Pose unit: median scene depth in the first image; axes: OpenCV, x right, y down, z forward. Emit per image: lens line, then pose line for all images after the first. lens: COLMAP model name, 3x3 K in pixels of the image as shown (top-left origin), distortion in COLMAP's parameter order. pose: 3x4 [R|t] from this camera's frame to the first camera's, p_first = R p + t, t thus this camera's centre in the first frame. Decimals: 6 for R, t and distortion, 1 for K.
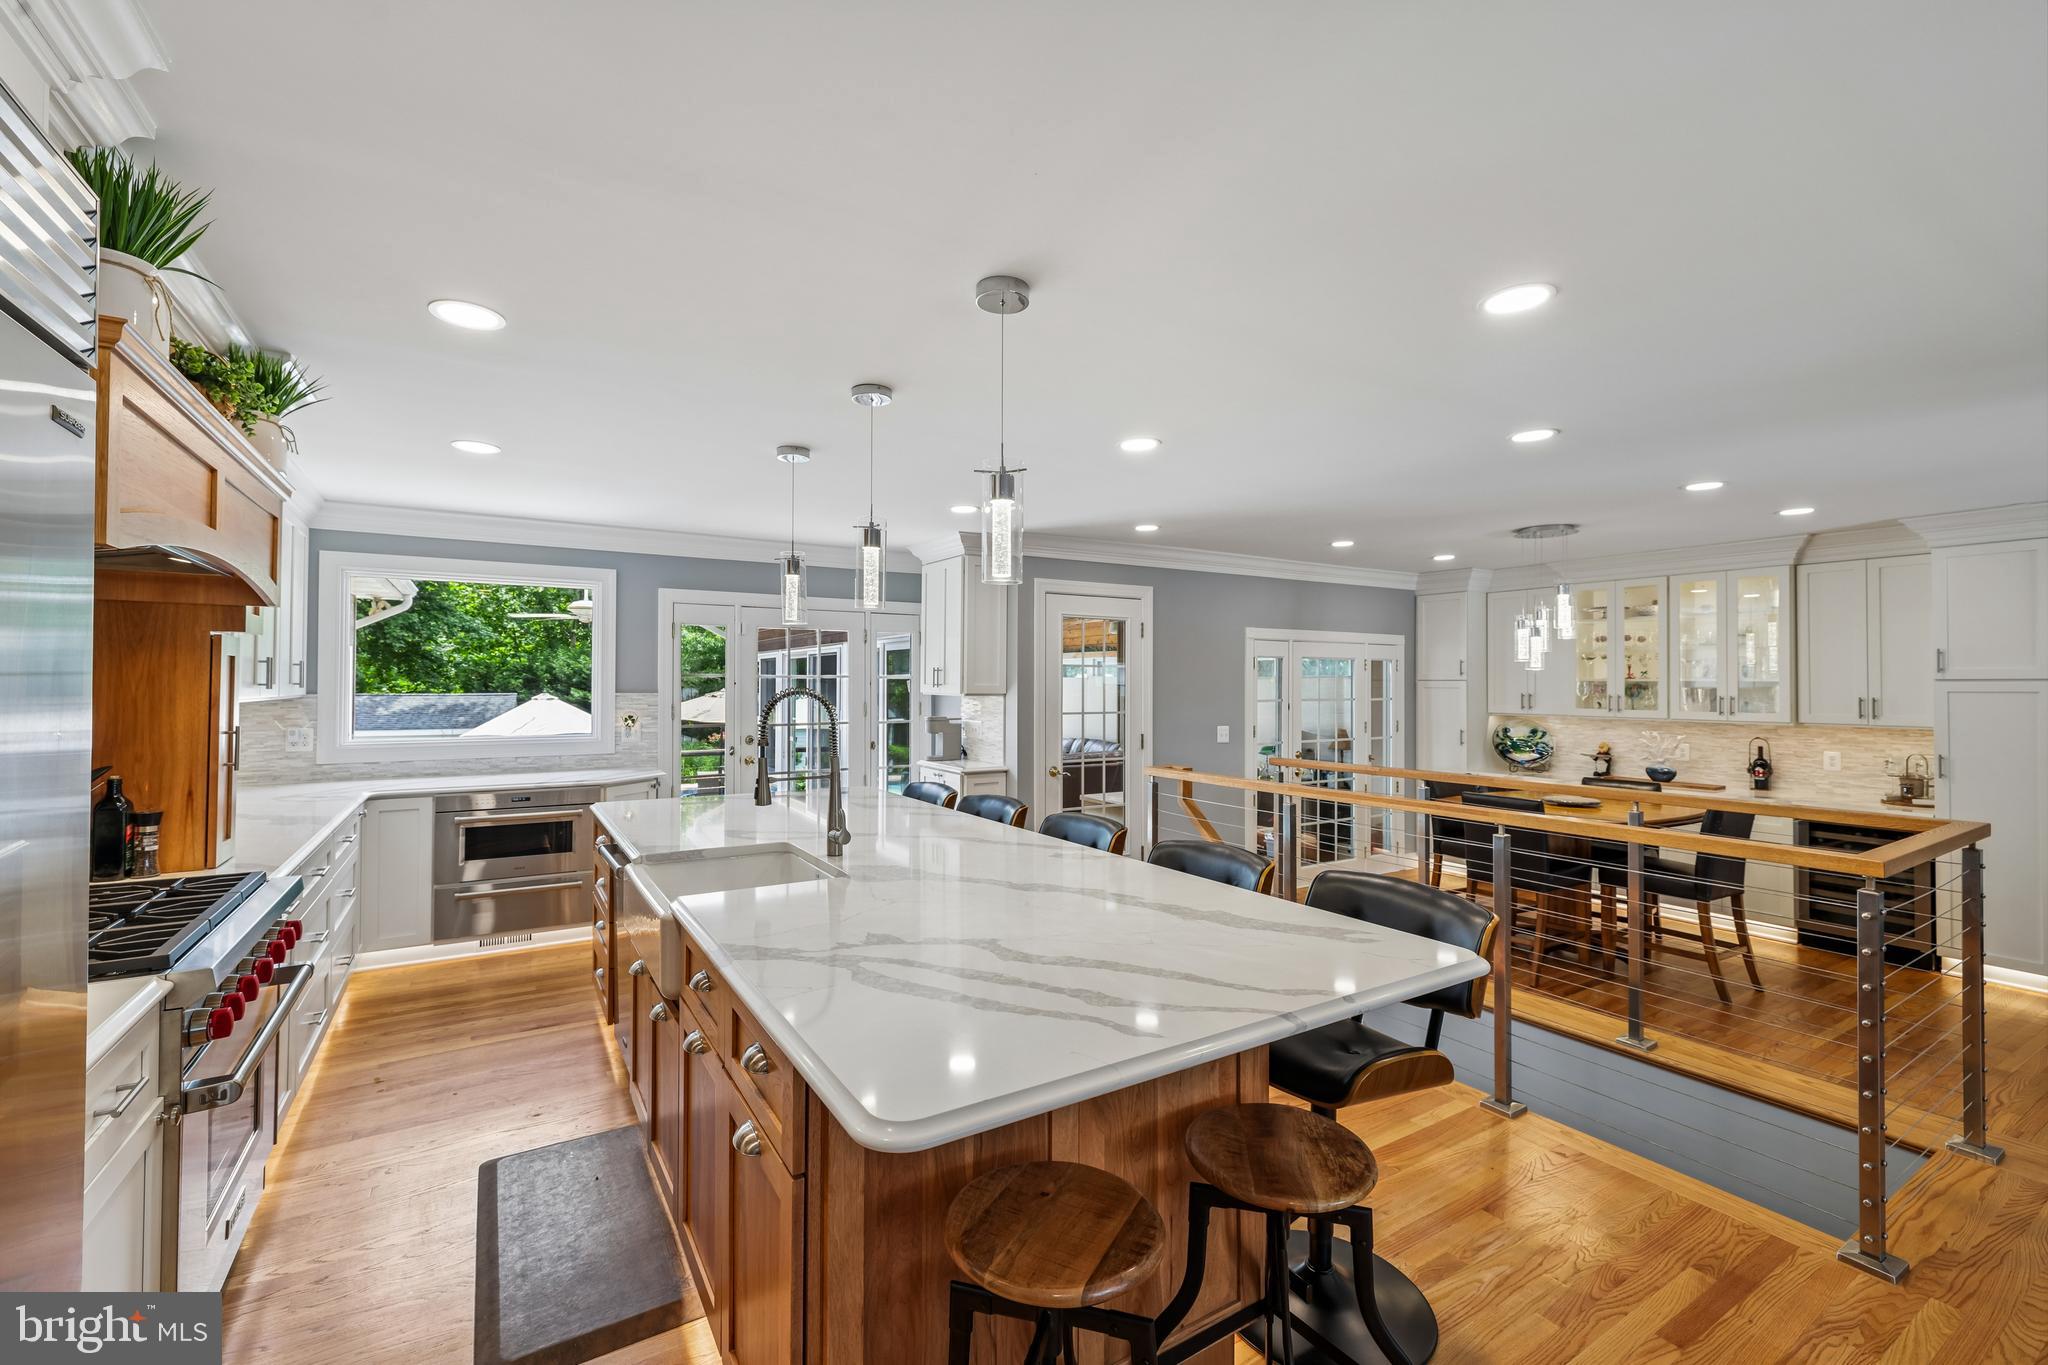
lens RADIAL K [[859.9, 0, 1011.8], [0, 859.9, 676.7], [0, 0, 1]] dist [-0.001273, 0.000167]
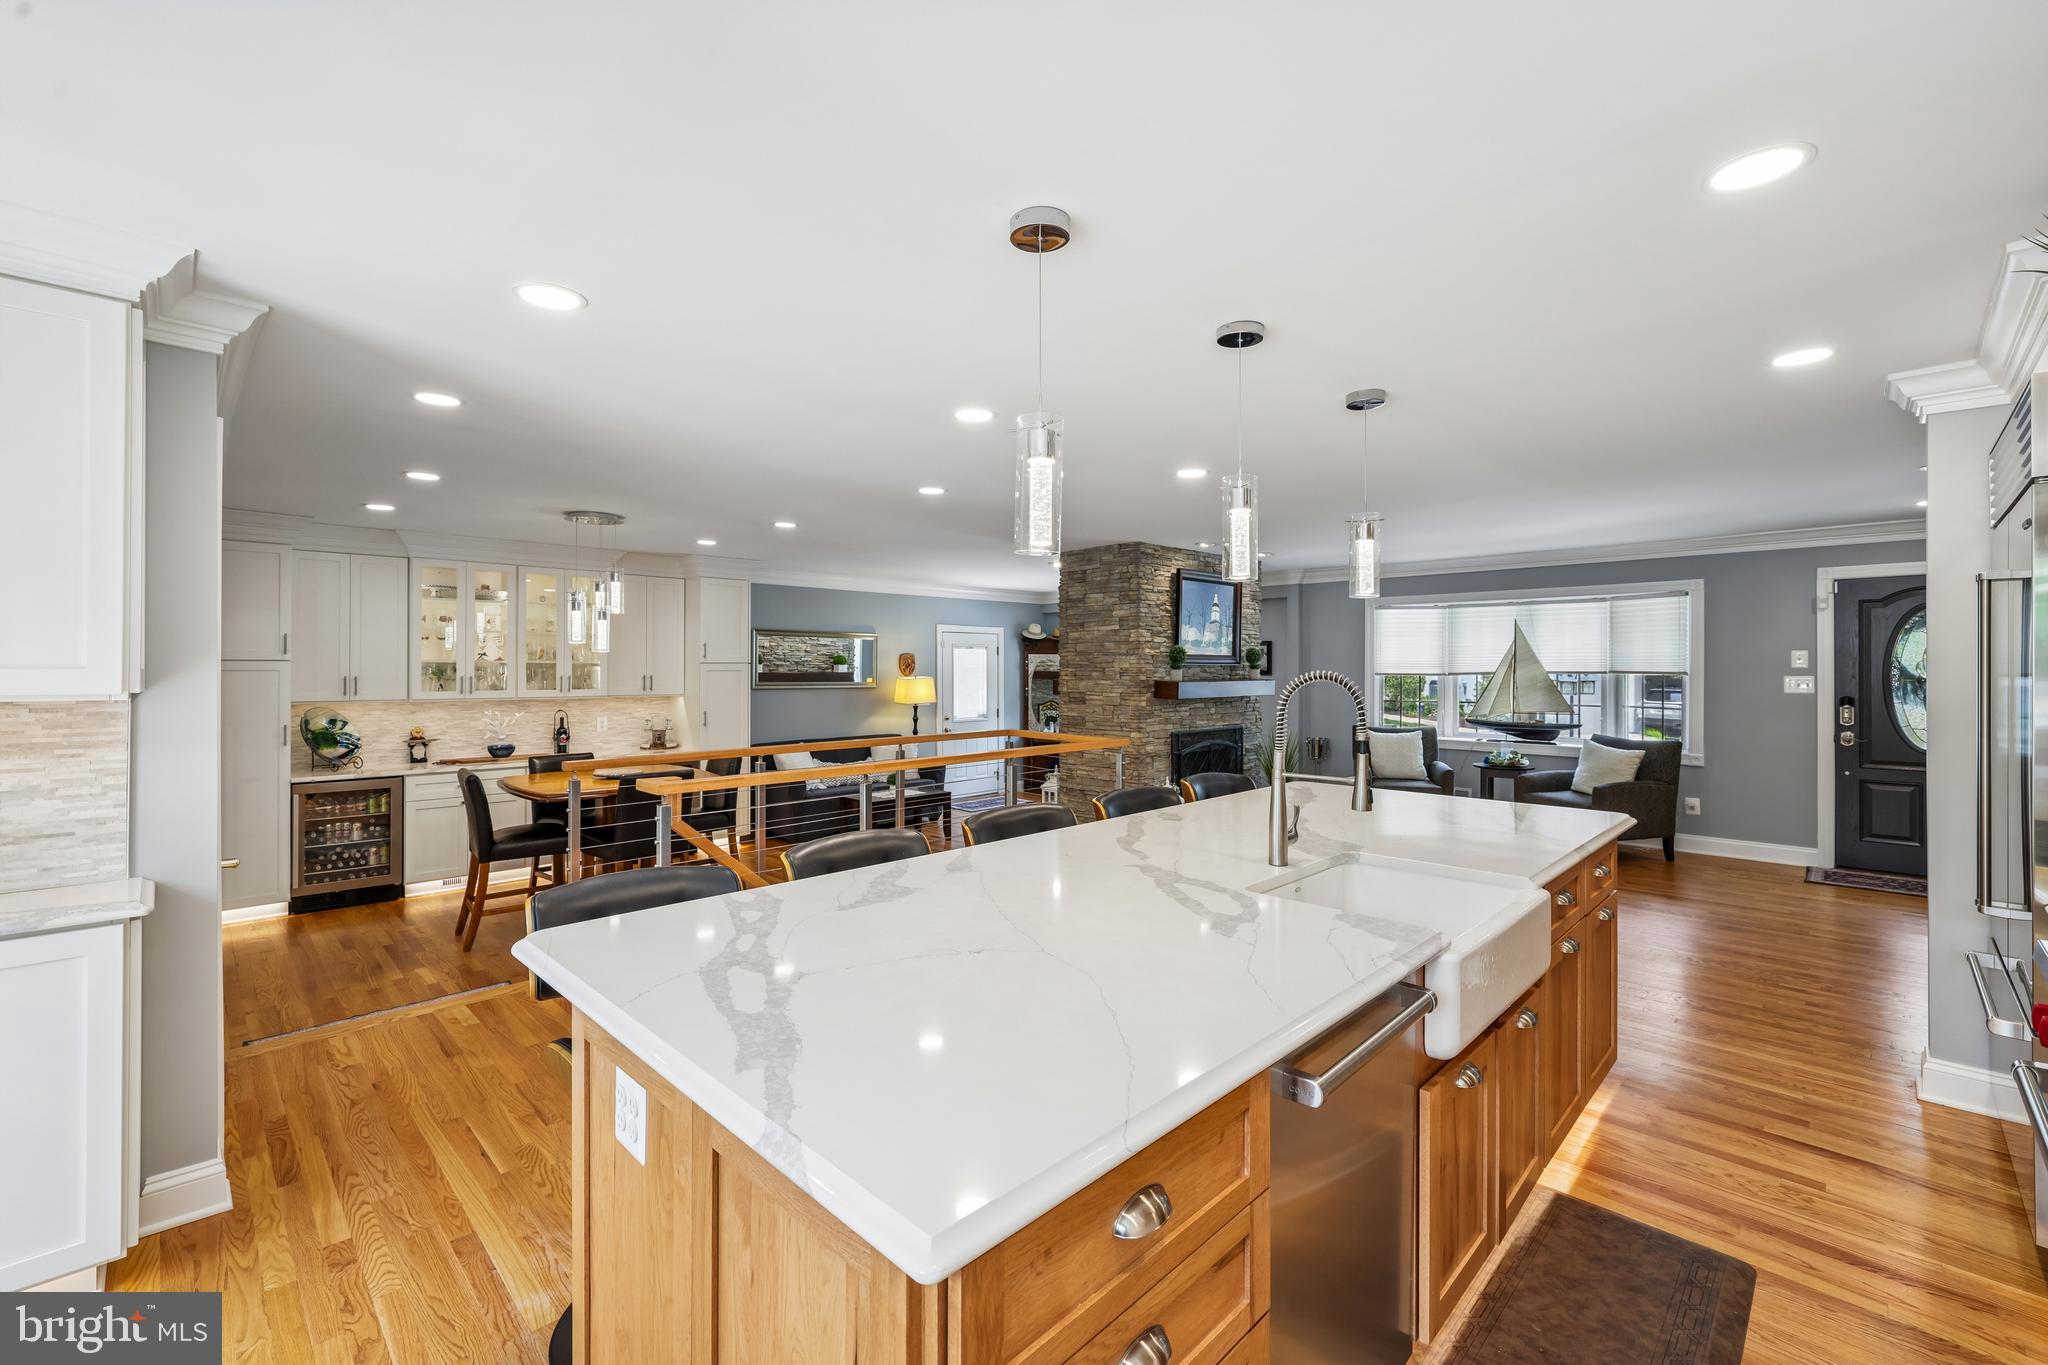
lens RADIAL K [[859.9, 0, 1011.5], [0, 859.9, 667.2], [0, 0, 1]] dist [-0.001273, 0.000167]
pose [[-0.228816, -0.001695, 0.973468, -0.481708], [-0.008896, 0.999960, -0.000350, 0.005453], [-0.973429, -0.008740, -0.228822, 0.695074]]
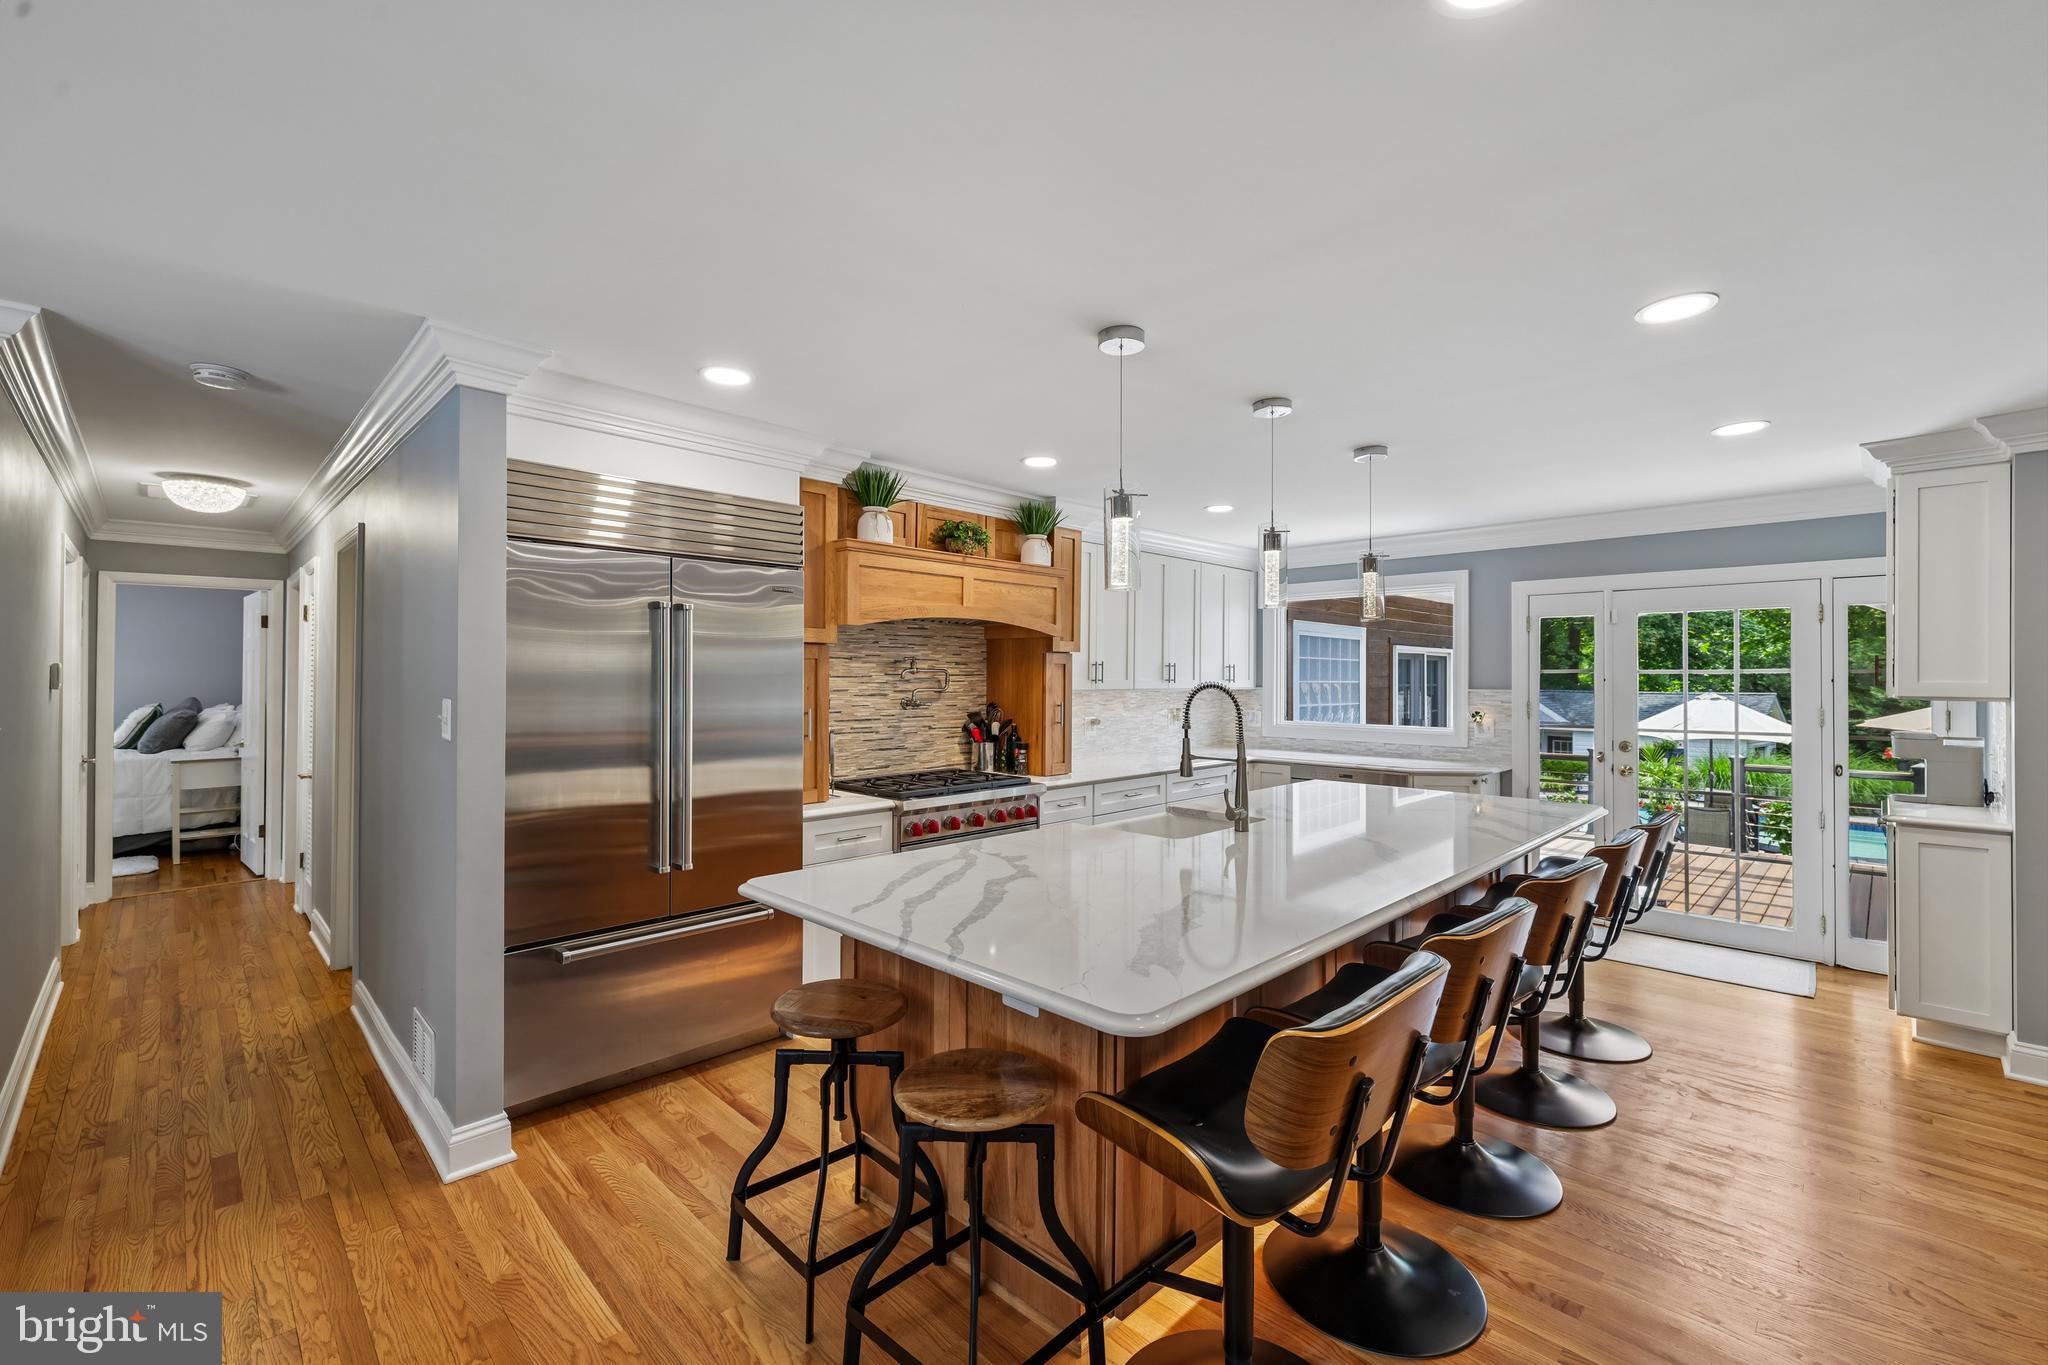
lens RADIAL K [[859.9, 0, 1012.3], [0, 859.9, 673.9], [0, 0, 1]] dist [-0.001273, 0.000167]
pose [[0.223985, -0.007730, -0.974562, 0.382807], [0.006230, 0.999959, -0.006499, 0.003599], [0.974573, -0.004616, 0.224024, 0.212441]]
